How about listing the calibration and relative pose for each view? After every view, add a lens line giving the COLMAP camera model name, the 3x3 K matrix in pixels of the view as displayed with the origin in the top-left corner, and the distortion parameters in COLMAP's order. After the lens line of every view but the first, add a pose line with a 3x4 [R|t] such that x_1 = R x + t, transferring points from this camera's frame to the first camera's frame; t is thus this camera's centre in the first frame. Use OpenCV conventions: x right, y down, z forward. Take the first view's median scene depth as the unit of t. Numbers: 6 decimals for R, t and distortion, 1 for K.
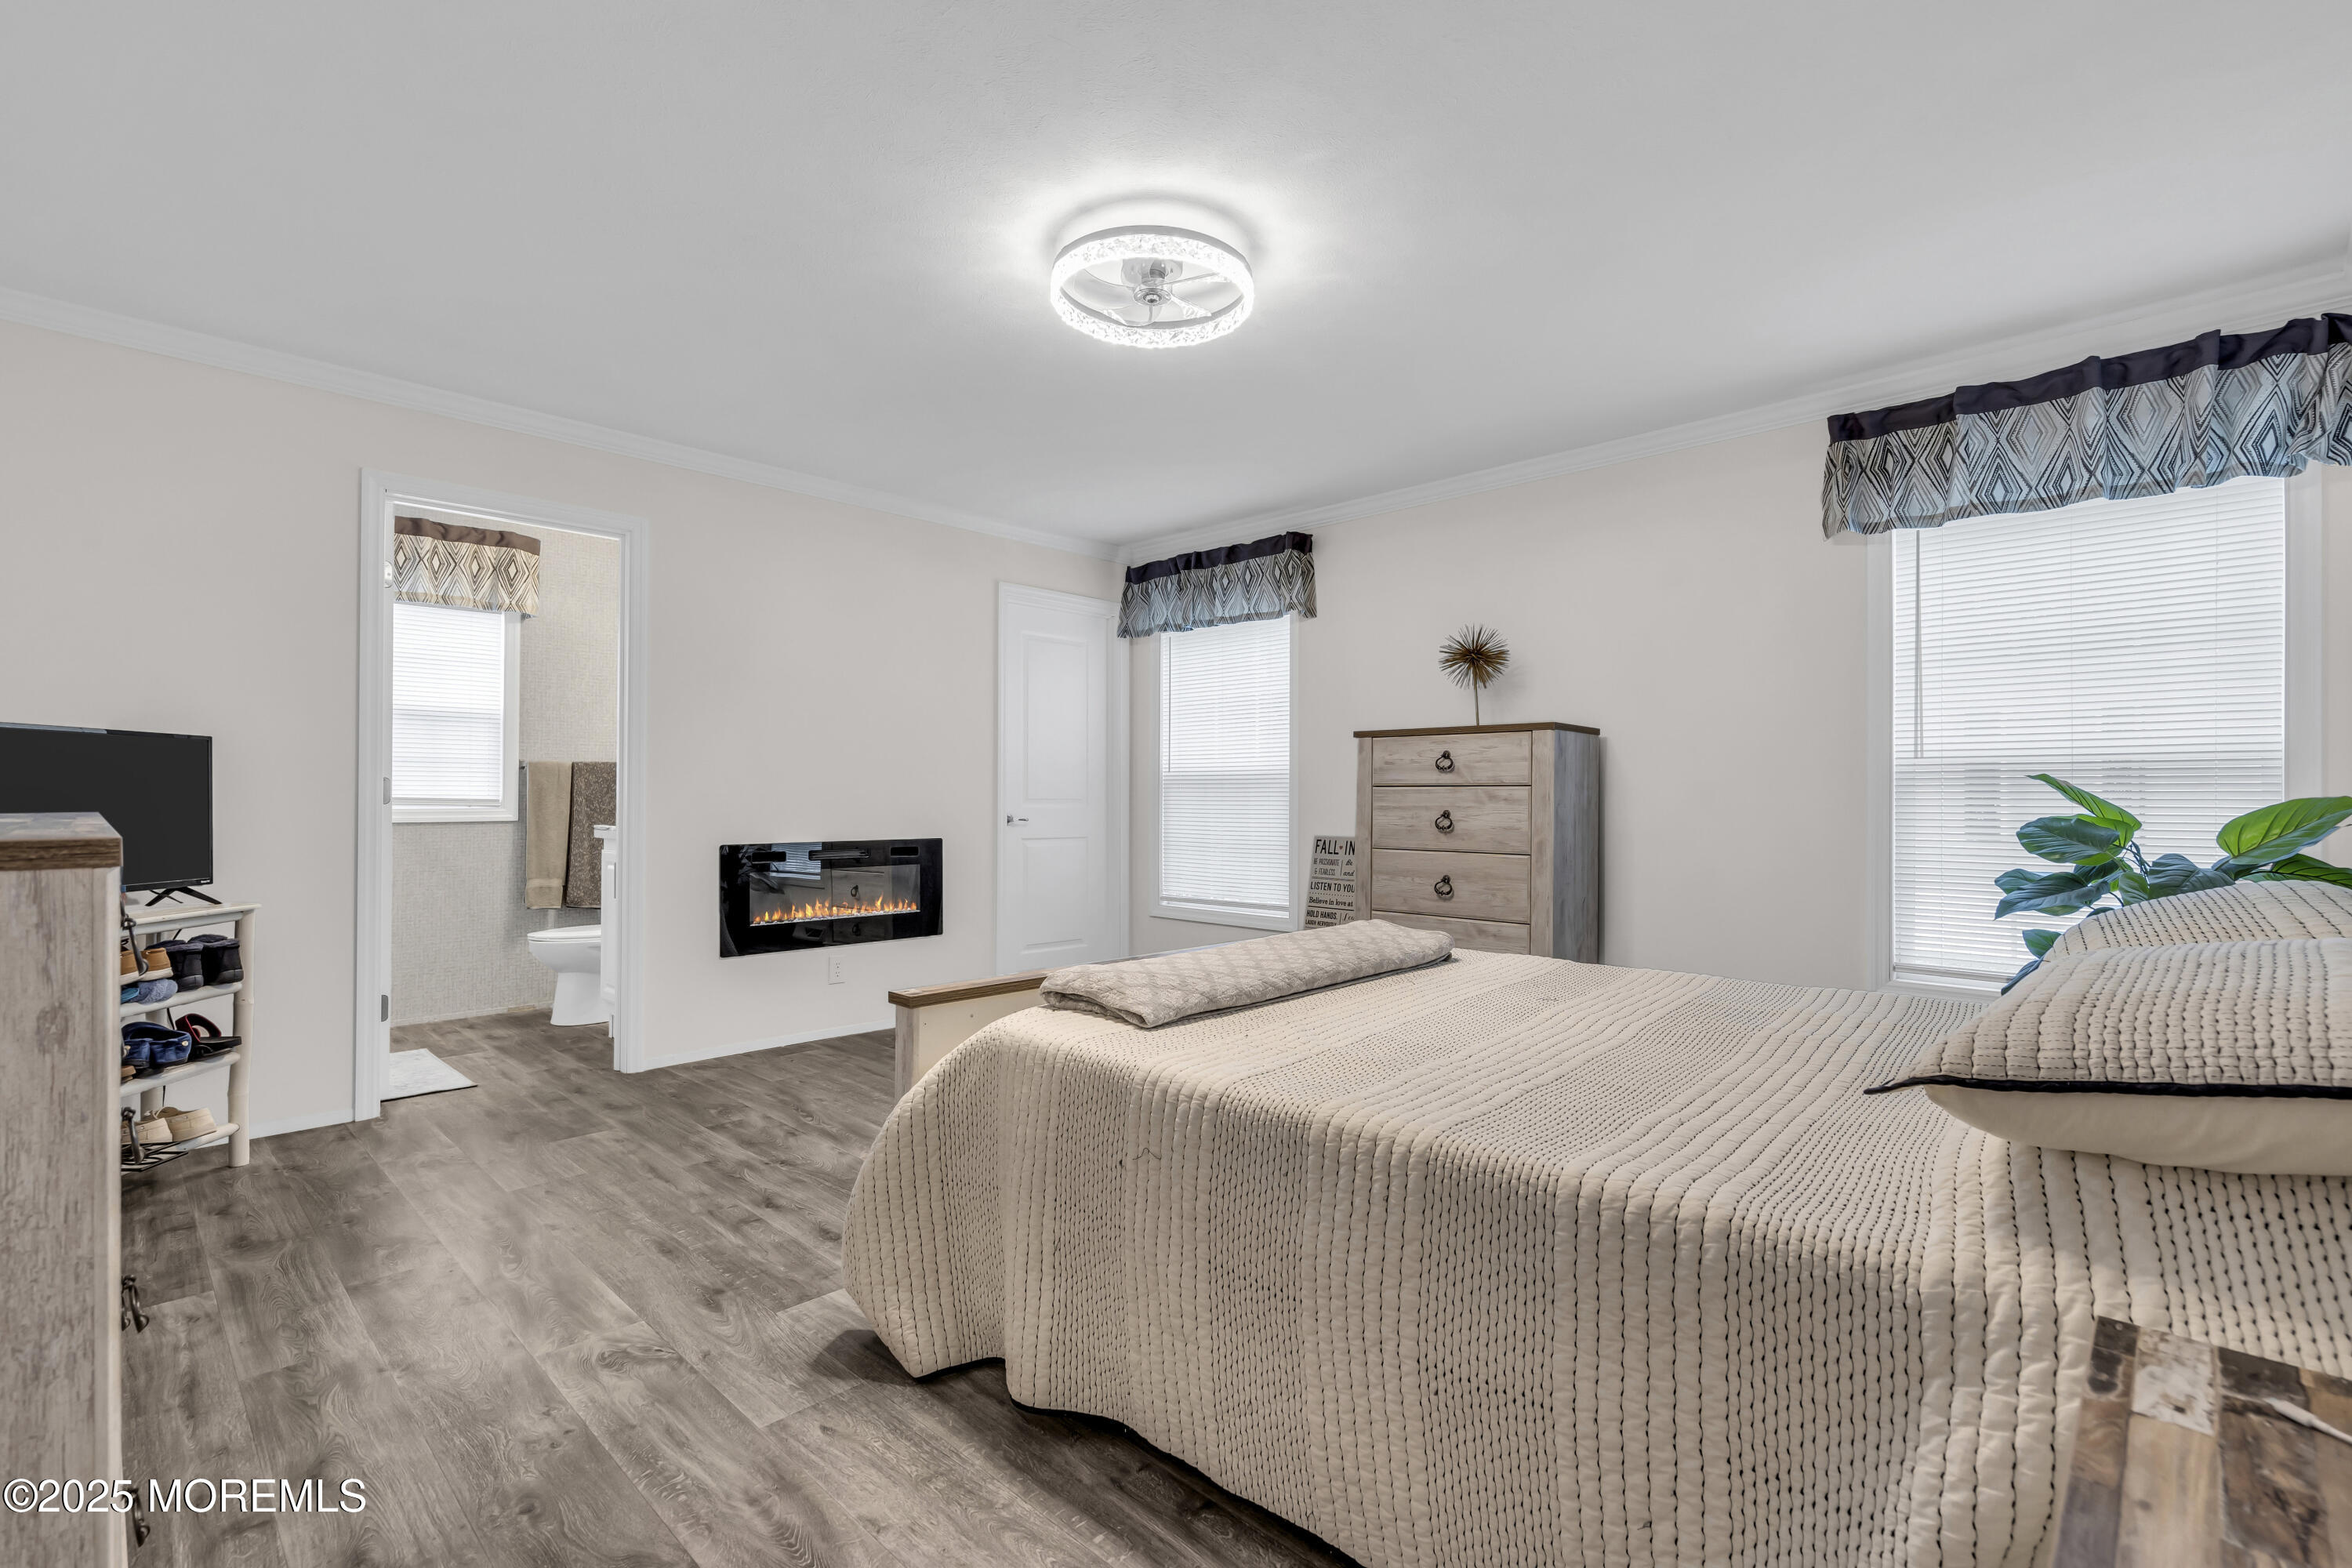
lens RADIAL K [[1064.5, 0, 1171.4], [0, 1064.5, 790.6], [0, 0, 1]] dist [-0.000534, 0.000404]
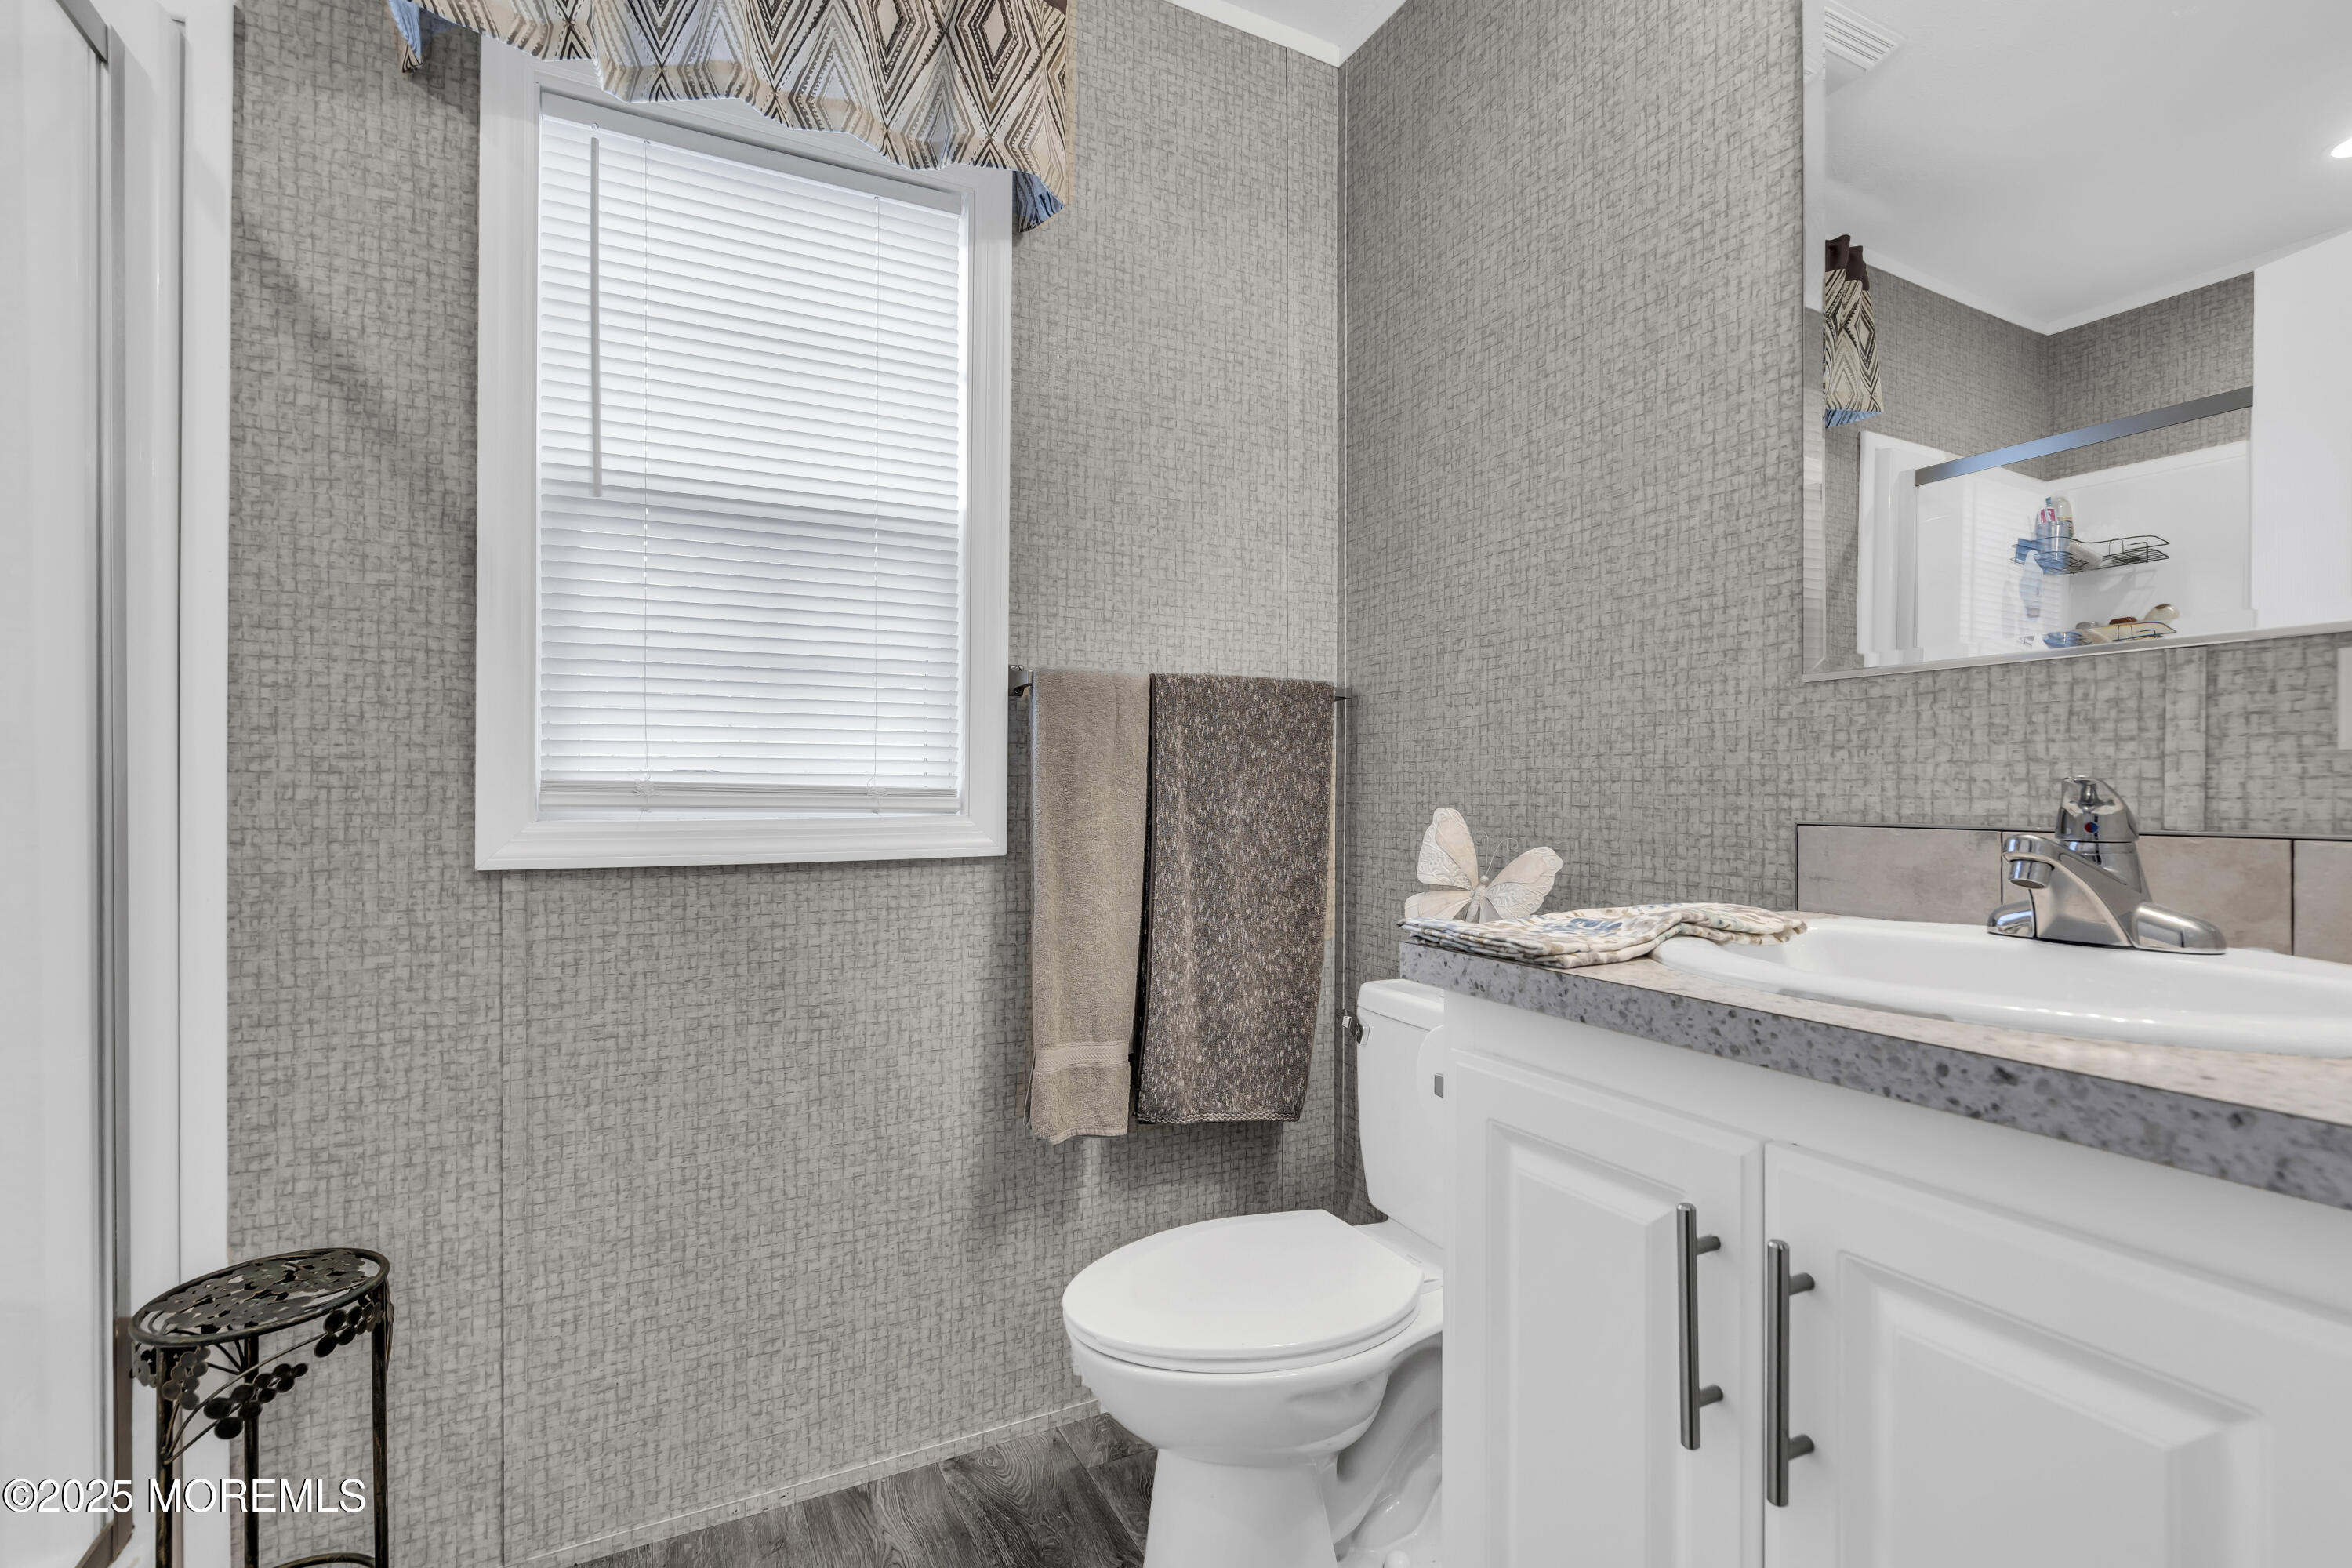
lens RADIAL K [[1073.7, 0, 1184.7], [0, 1073.7, 792.0], [0, 0, 1]] dist [-0.006651, 0.003234]
pose [[0.946763, 0.002303, -0.321924, -0.459018], [0.001581, 0.999929, 0.011804, 0.005415], [0.321928, -0.011685, 0.946692, 0.710609]]
